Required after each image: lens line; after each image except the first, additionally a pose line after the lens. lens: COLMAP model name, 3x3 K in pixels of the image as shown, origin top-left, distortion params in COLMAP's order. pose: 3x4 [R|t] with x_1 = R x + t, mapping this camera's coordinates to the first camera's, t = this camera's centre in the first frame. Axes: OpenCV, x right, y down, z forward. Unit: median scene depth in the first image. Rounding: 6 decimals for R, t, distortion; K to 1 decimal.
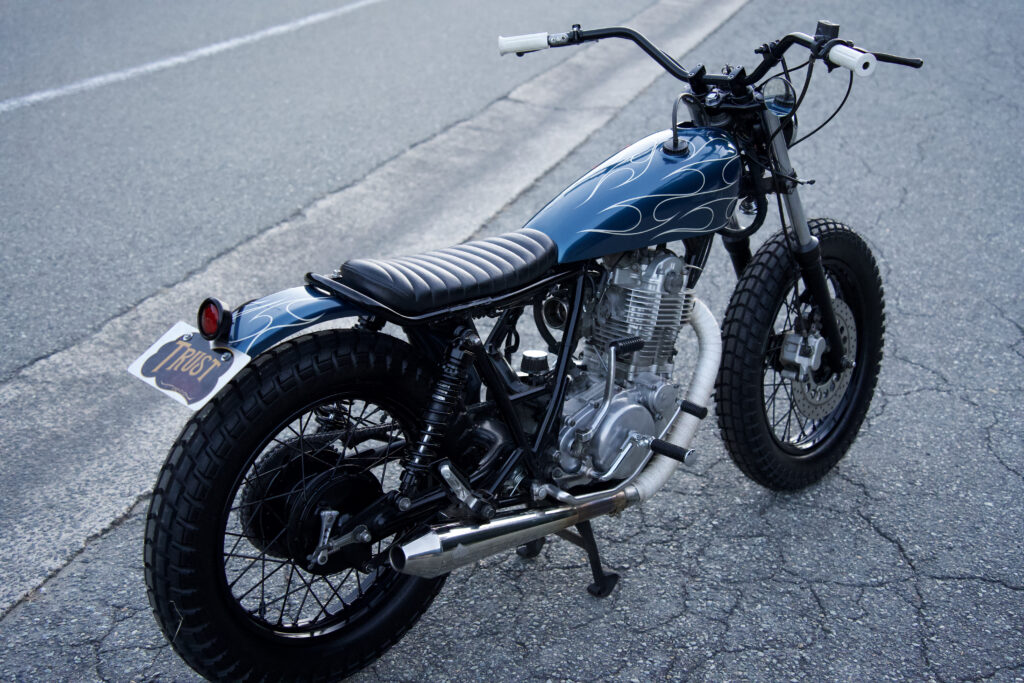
lens RADIAL K [[1466.6, 0, 515.2], [0, 1466.6, 342.8], [0, 0, 1]] dist [0.250928, 0.000000]
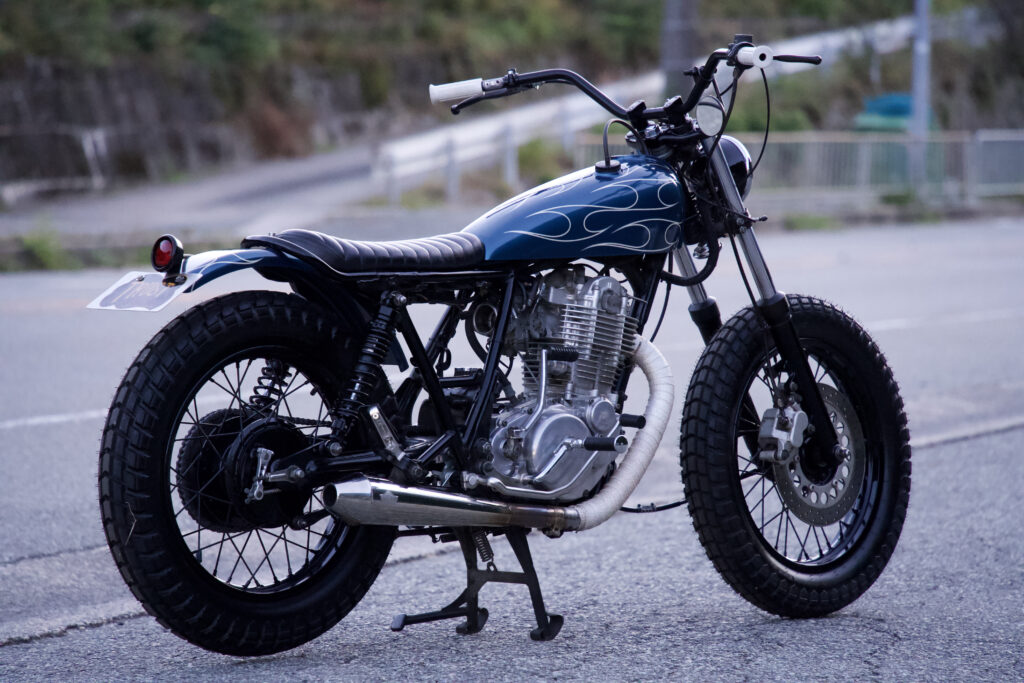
lens RADIAL K [[5380.3, 0, 510.6], [0, 5380.3, 341.3], [0, 0, 1]] dist [2.002089, 0.000000]
pose [[0.999510, -0.021612, -0.022643, 0.122077], [0.013329, 0.948390, -0.316825, 1.108201], [0.028322, 0.316368, 0.948214, -2.353988]]
